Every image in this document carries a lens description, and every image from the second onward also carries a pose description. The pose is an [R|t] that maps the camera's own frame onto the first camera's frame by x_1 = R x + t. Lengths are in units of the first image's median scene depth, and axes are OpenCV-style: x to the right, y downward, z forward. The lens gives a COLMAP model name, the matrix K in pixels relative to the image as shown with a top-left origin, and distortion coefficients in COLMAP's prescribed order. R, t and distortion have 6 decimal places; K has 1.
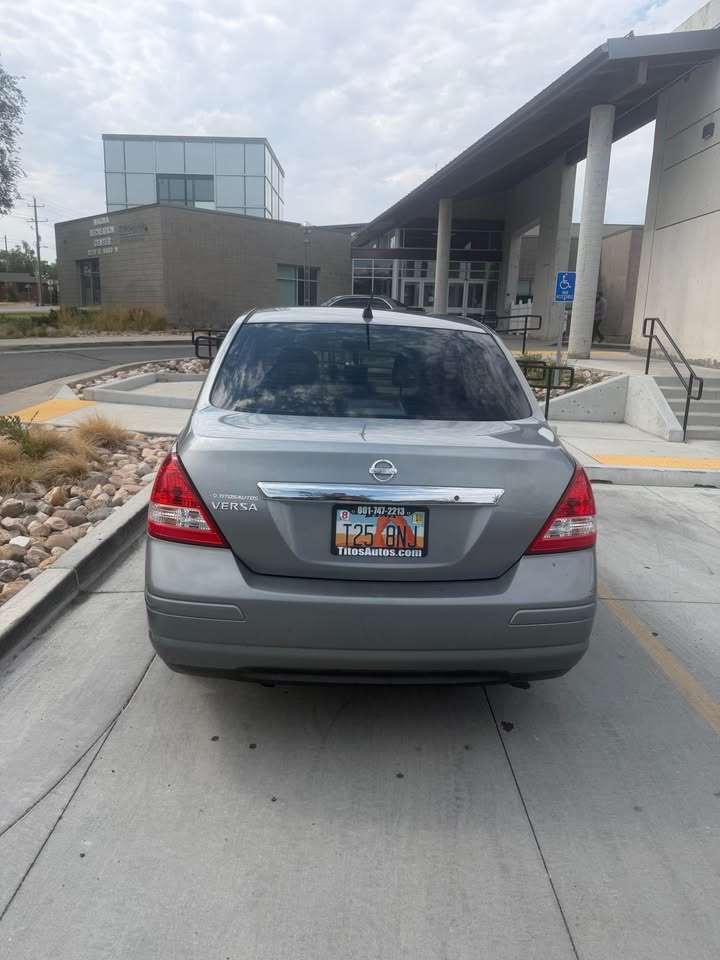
lens RADIAL K [[689.6, 0, 360.0], [0, 689.6, 480.0], [0, 0, 1]] dist [-0.001019, -0.003237]
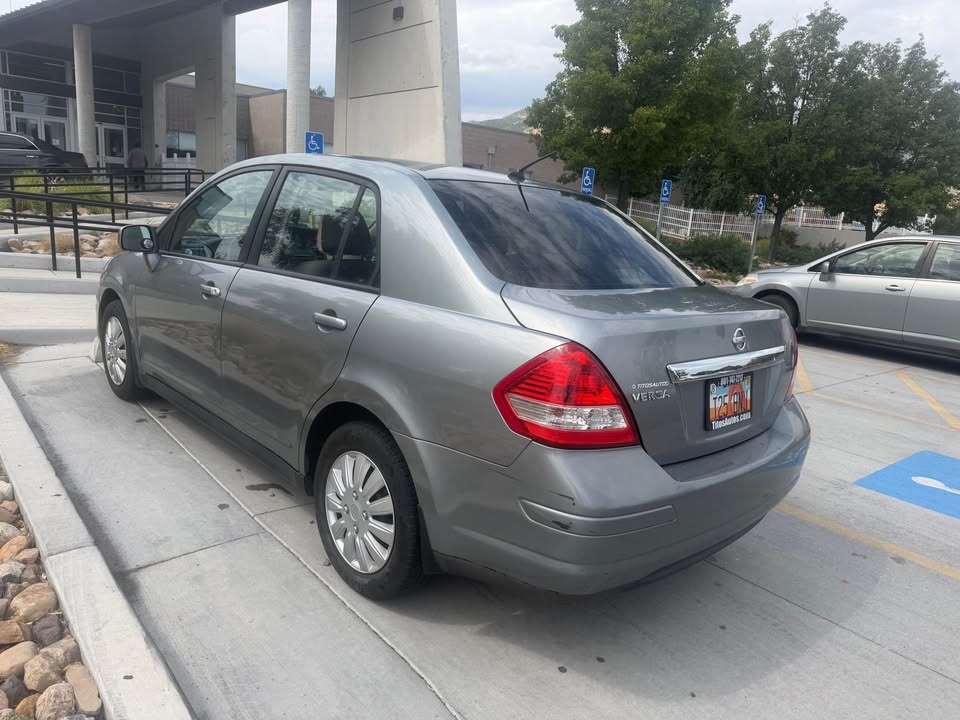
lens RADIAL K [[689.6, 0, 480.4], [0, 689.6, 362.8], [0, 0, 1]] dist [-0.001019, -0.003237]
pose [[0.748020, -0.111057, 0.654318, -0.833670], [0.090068, 0.993766, 0.065705, -0.074227], [-0.657536, 0.009784, 0.753359, 0.427851]]
